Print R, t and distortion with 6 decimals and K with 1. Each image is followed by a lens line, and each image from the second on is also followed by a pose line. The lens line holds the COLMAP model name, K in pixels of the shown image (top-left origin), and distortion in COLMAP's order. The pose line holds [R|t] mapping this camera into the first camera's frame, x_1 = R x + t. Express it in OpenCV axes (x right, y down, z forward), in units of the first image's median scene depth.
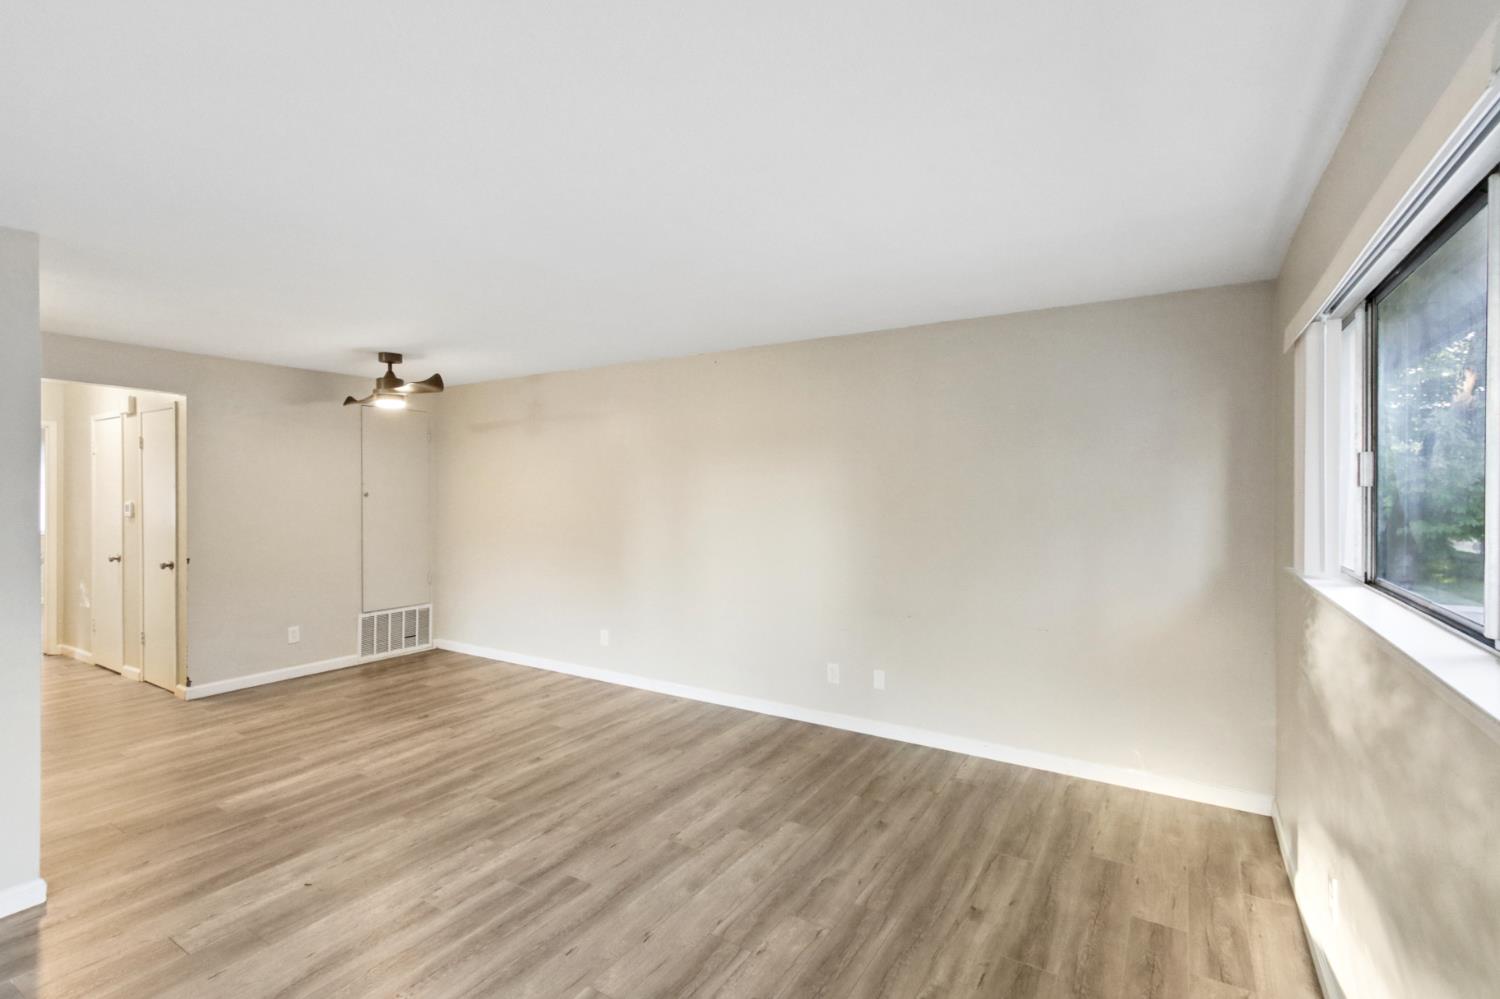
lens RADIAL K [[684.0, 0, 755.9], [0, 684.0, 491.7], [0, 0, 1]] dist [-0.000736, 0.000222]
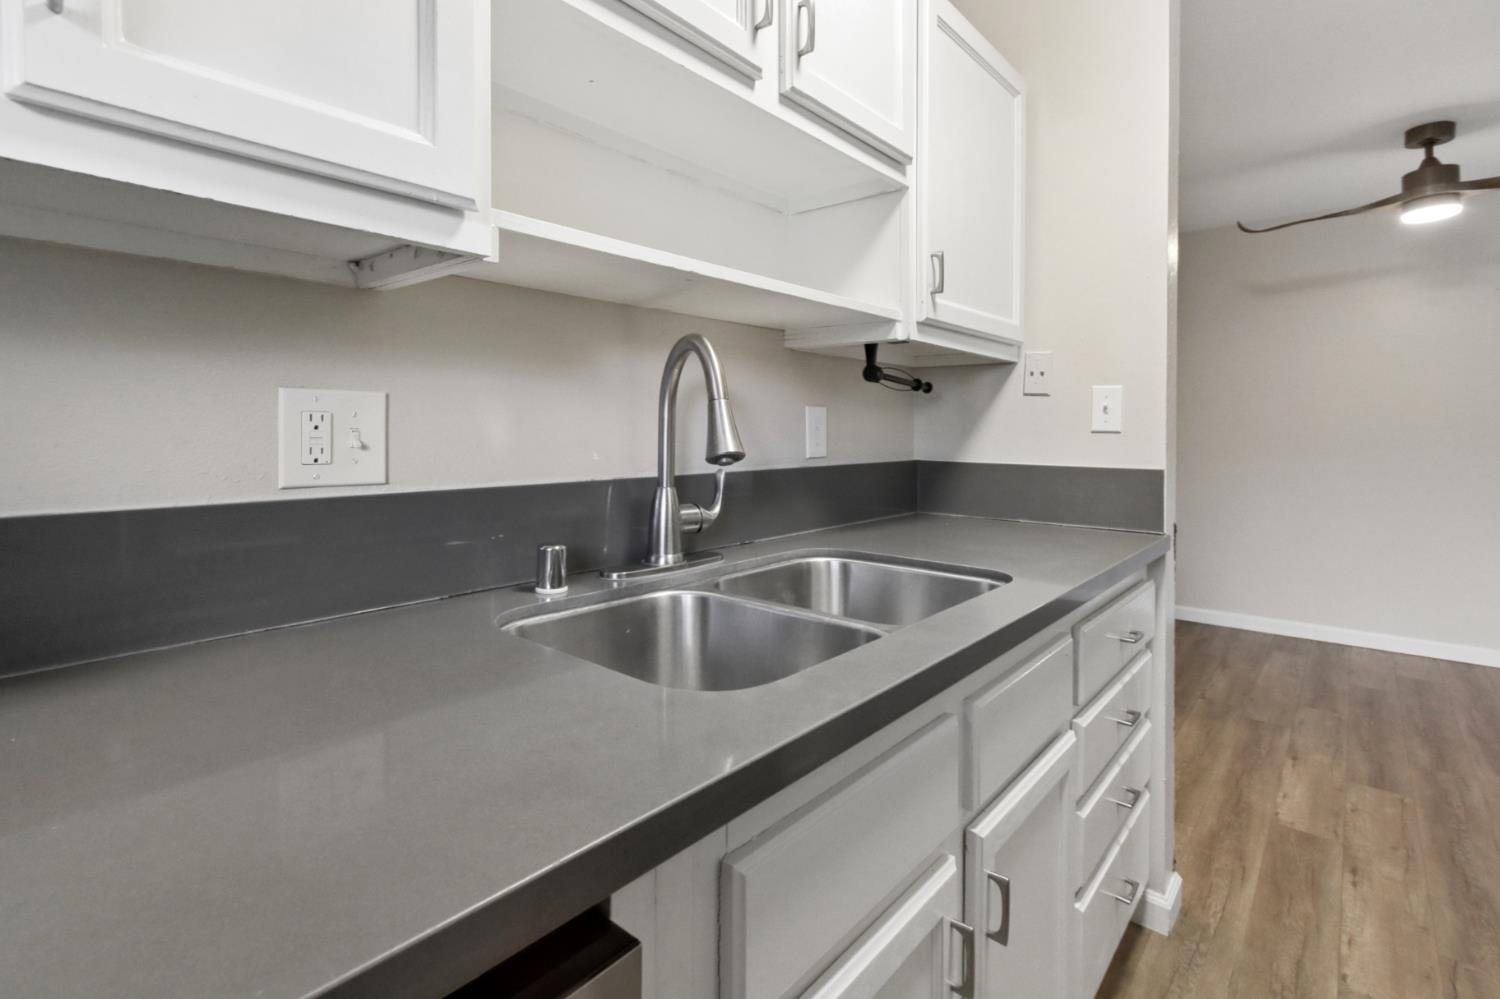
lens RADIAL K [[712.6, 0, 755.4], [0, 712.6, 437.7], [0, 0, 1]] dist [-0.000855, 0.000960]
pose [[0.988787, 0.003772, -0.149286, -0.991274], [-0.002371, 0.999951, 0.009563, 0.056656], [0.149315, -0.009102, 0.988748, 0.305761]]
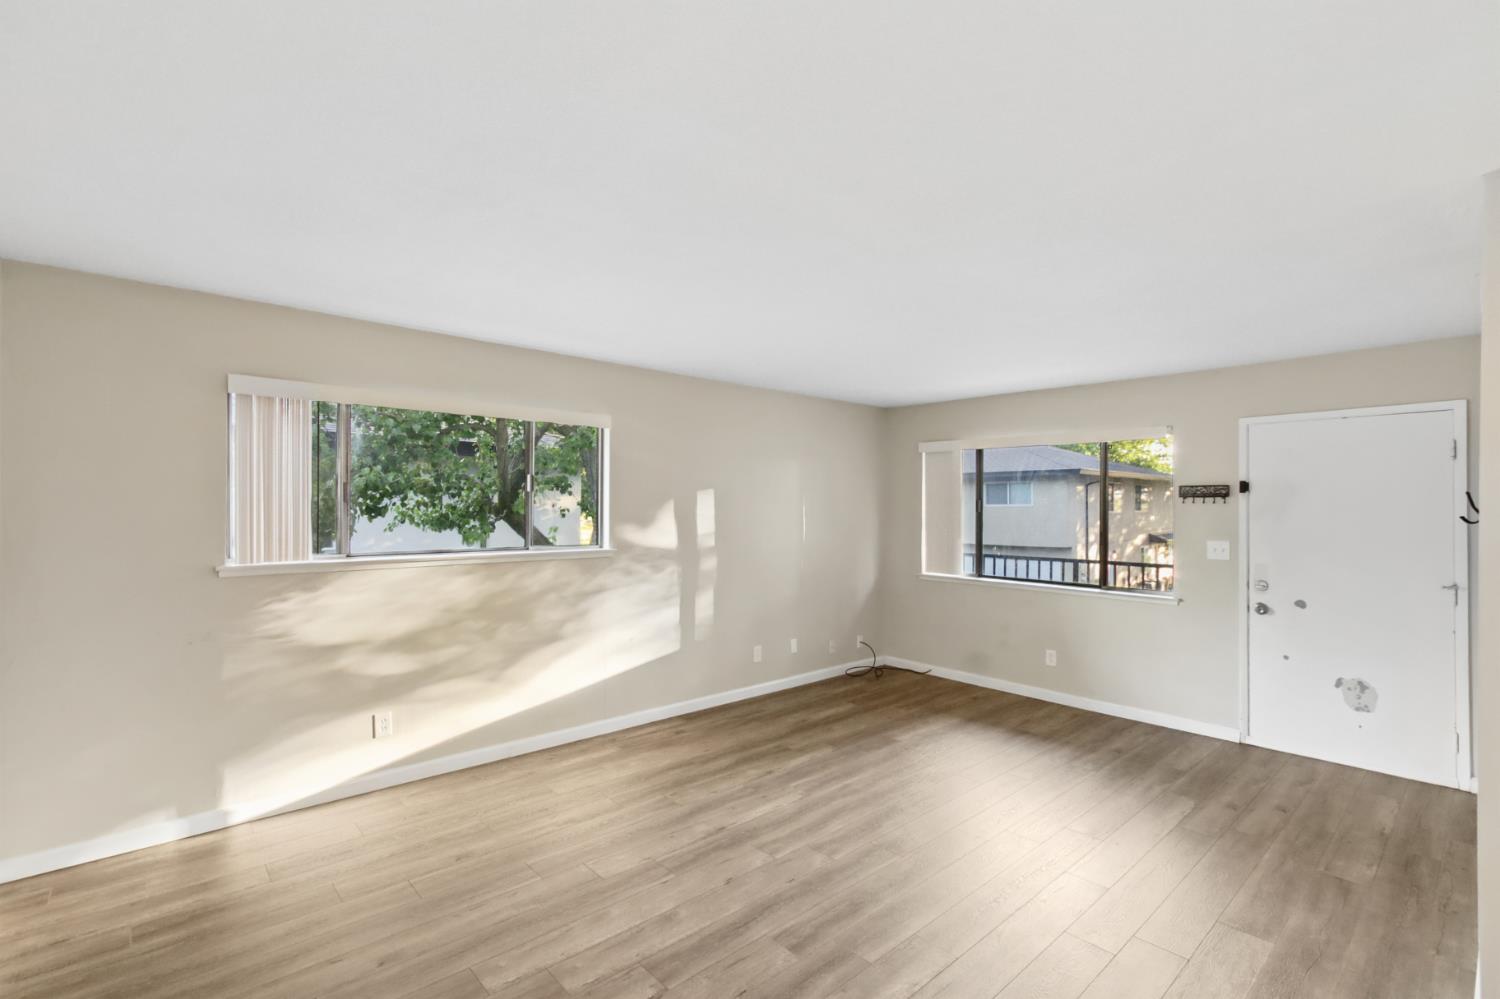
lens RADIAL K [[684.0, 0, 755.9], [0, 684.0, 491.7], [0, 0, 1]] dist [-0.000736, 0.000222]
pose [[-0.961171, -0.001191, 0.275952, -0.248850], [-0.006020, 0.999843, -0.016655, -0.003352], [-0.275889, -0.017669, -0.961027, 1.000860]]
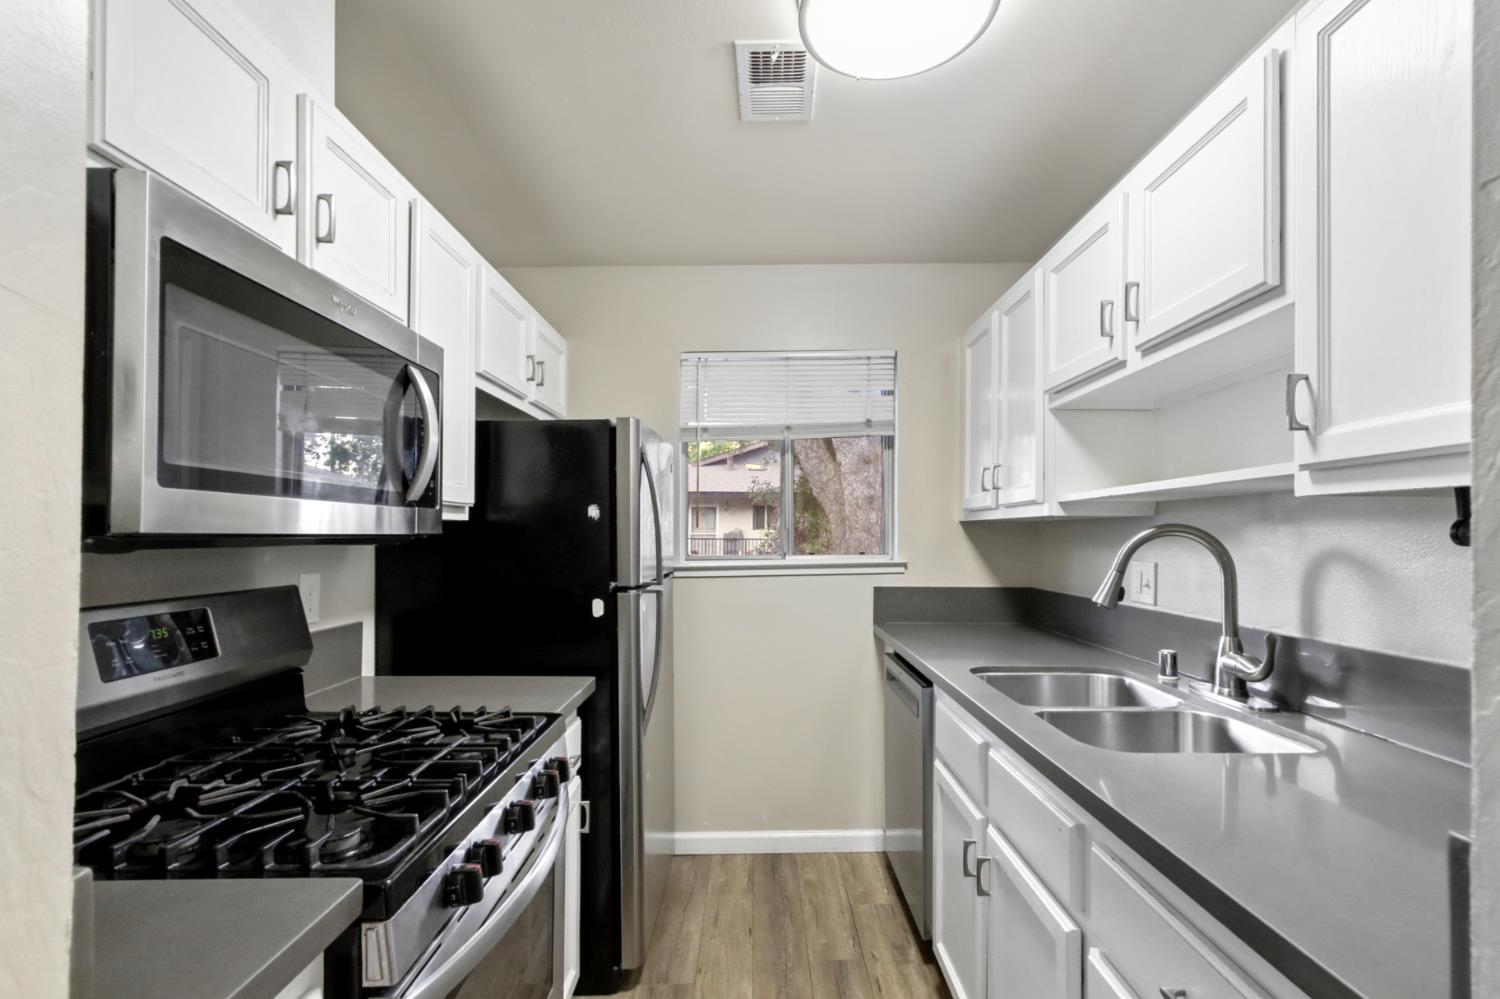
lens RADIAL K [[693.5, 0, 760.8], [0, 693.5, 531.3], [0, 0, 1]] dist [0.000868, 0.000055]
pose [[-0.848628, -0.009258, -0.528909, -0.710024], [-0.006900, 0.999956, -0.006431, 0.032383], [0.528945, -0.001808, -0.848654, 0.704703]]
